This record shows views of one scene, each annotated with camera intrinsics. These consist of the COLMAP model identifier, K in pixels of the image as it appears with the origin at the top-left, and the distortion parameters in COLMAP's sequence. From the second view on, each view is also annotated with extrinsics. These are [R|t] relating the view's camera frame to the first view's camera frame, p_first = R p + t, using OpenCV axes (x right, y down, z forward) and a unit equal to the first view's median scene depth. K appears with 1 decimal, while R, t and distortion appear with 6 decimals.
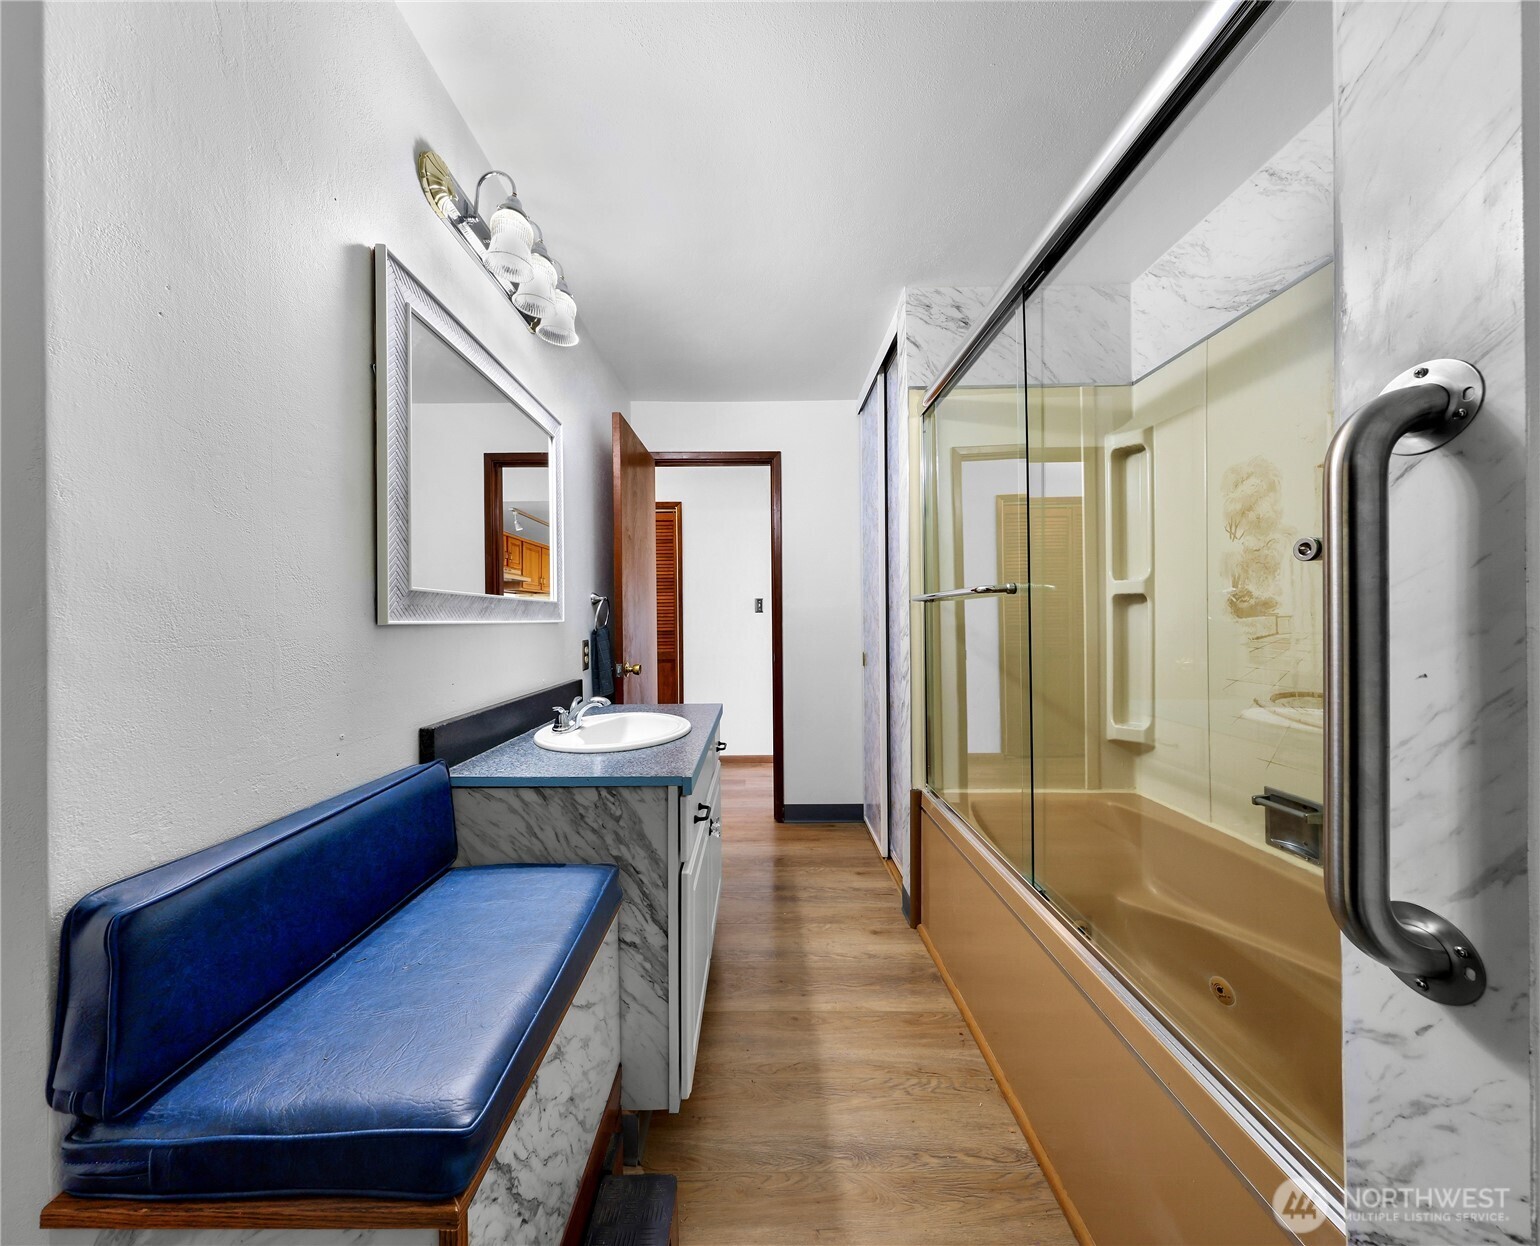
lens RADIAL K [[540.7, 0, 770.0], [0, 540.7, 623.0], [0, 0, 1]] dist [-0.000183, -0.000001]
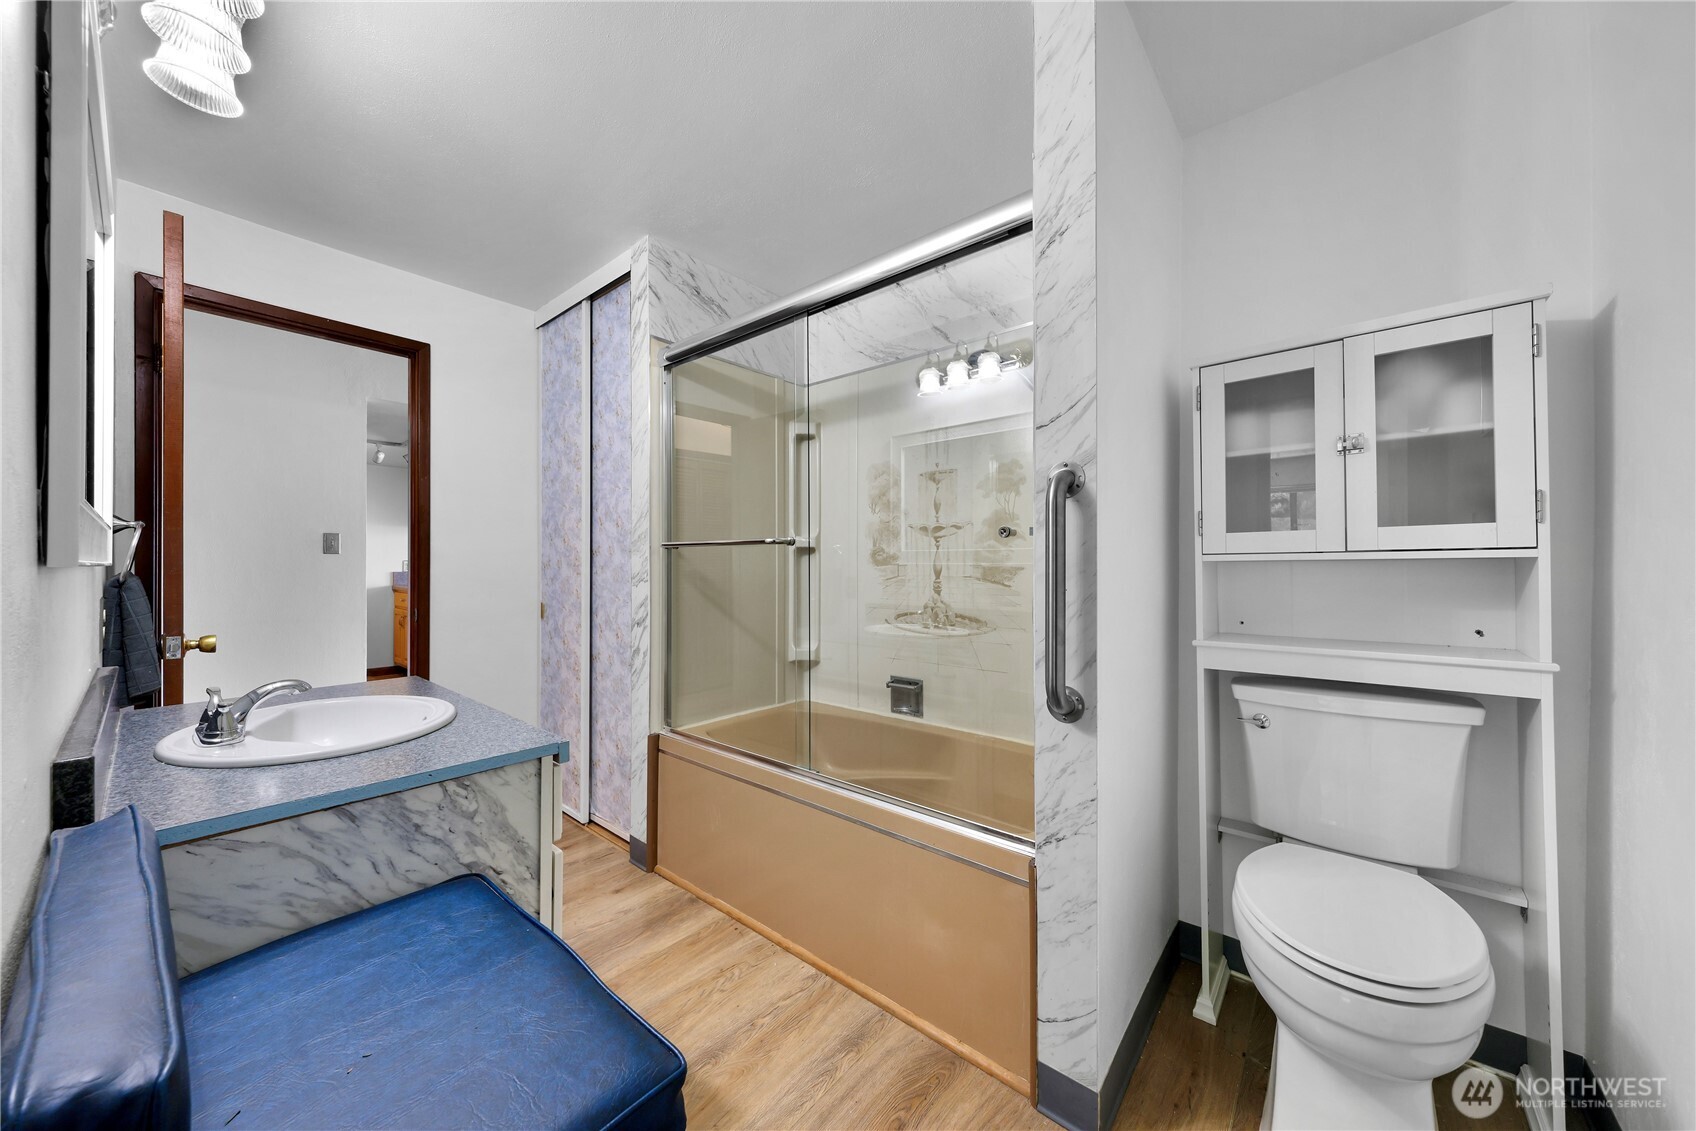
lens RADIAL K [[588.9, 0, 848.0], [0, 588.9, 565.5], [0, 0, 1]] dist [0.001040, -0.000186]
pose [[0.637001, 0.008166, 0.770820, -0.464426], [-0.001837, 0.999957, -0.009076, 0.004068], [-0.770861, 0.004366, 0.636989, 0.022087]]
